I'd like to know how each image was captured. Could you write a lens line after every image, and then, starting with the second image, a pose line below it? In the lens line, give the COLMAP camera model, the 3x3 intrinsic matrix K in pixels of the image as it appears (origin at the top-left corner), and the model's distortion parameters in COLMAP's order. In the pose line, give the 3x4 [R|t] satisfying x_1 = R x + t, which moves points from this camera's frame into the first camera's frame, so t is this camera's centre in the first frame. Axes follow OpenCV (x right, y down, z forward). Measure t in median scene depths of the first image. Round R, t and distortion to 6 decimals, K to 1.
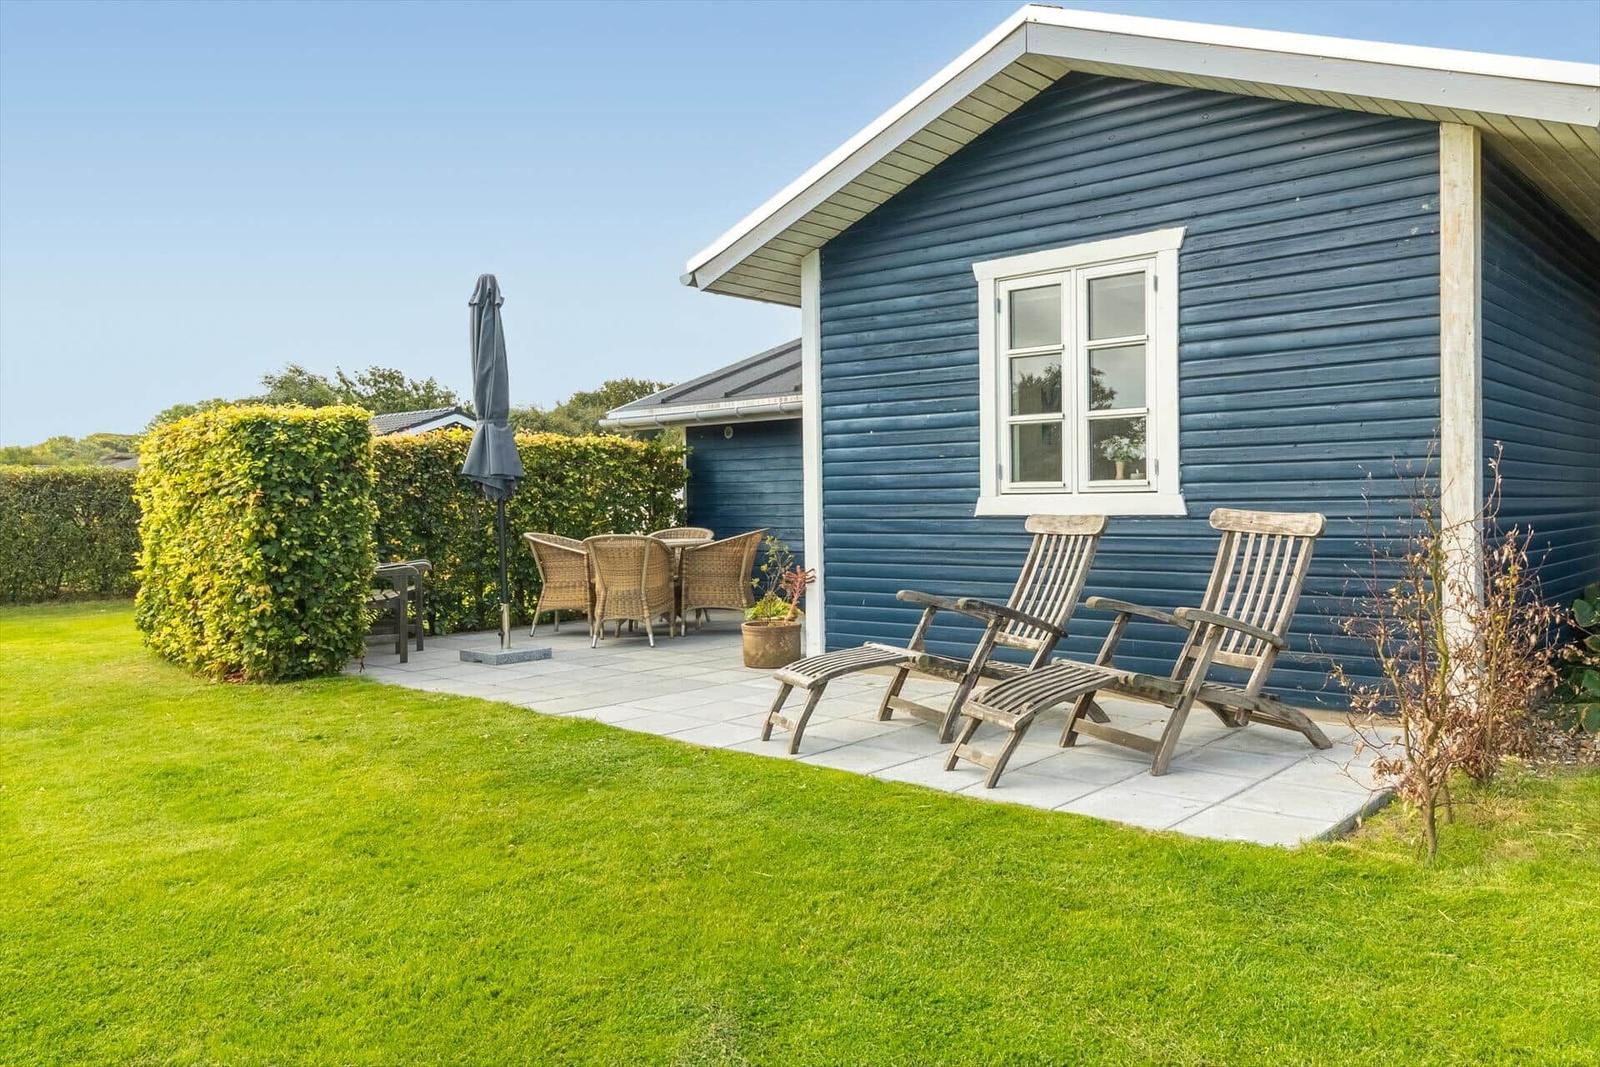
lens RADIAL K [[1181.5, 0, 797.2], [0, 1181.5, 518.5], [0, 0, 1]] dist [0.005435, -0.000234]
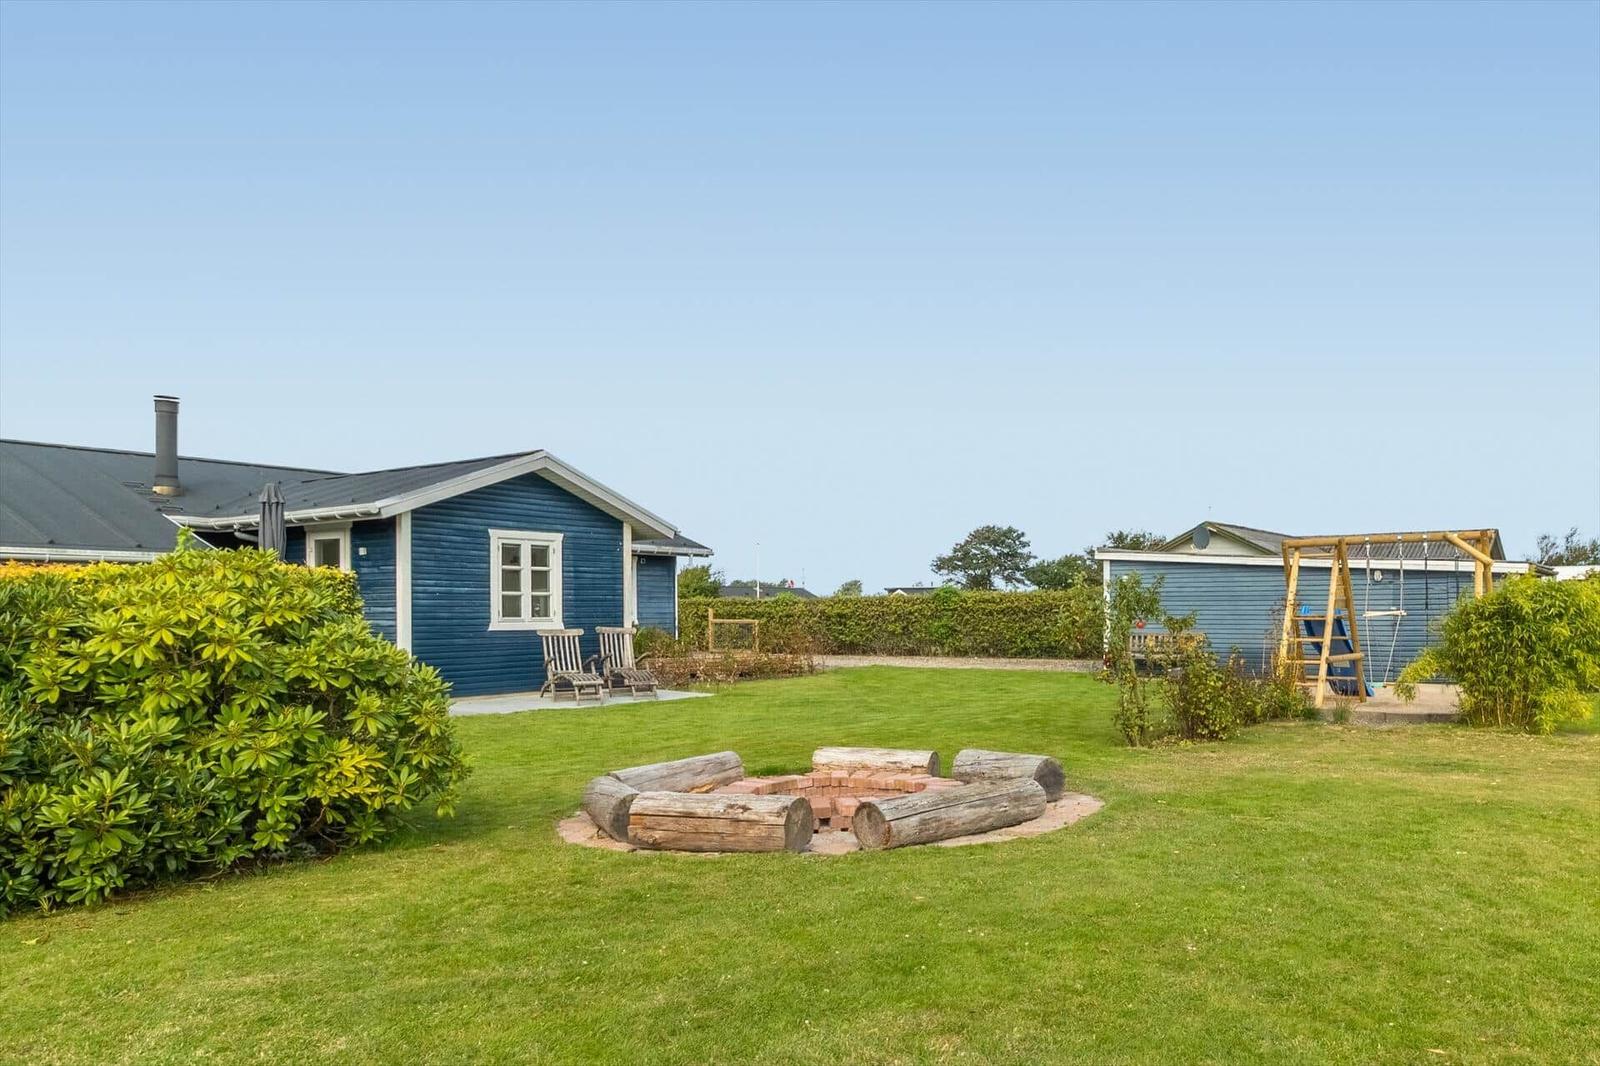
lens RADIAL K [[1181.5, 0, 797.2], [0, 1181.5, 518.0], [0, 0, 1]] dist [0.005435, -0.000234]
pose [[-0.021272, 0.092280, 0.995506, -2.381317], [0.017360, 0.995615, -0.091919, 0.000650], [-0.999623, 0.015327, -0.022780, 0.417995]]
